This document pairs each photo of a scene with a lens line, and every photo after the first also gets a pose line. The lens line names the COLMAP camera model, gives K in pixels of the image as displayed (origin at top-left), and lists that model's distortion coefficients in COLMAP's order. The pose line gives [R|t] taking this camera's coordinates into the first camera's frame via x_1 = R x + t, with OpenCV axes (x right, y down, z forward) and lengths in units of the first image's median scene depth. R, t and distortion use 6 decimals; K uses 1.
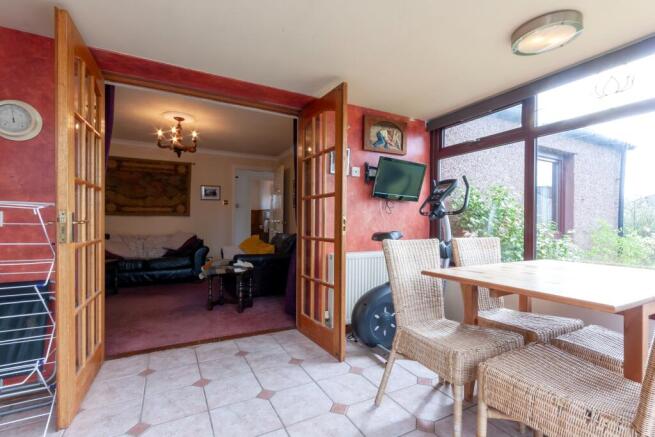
lens RADIAL K [[307.0, 0, 332.8], [0, 307.0, 220.3], [0, 0, 1]] dist [0.014752, 0.000071]
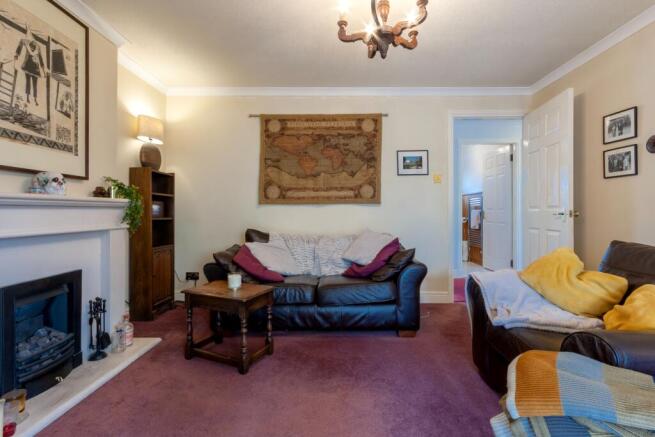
lens RADIAL K [[307.0, 0, 332.8], [0, 307.0, 220.3], [0, 0, 1]] dist [0.014752, 0.000071]
pose [[0.872077, 0.005116, -0.489341, -0.274017], [0.009882, 0.999557, 0.028062, 0.001074], [0.489268, -0.029308, 0.871641, 0.470699]]
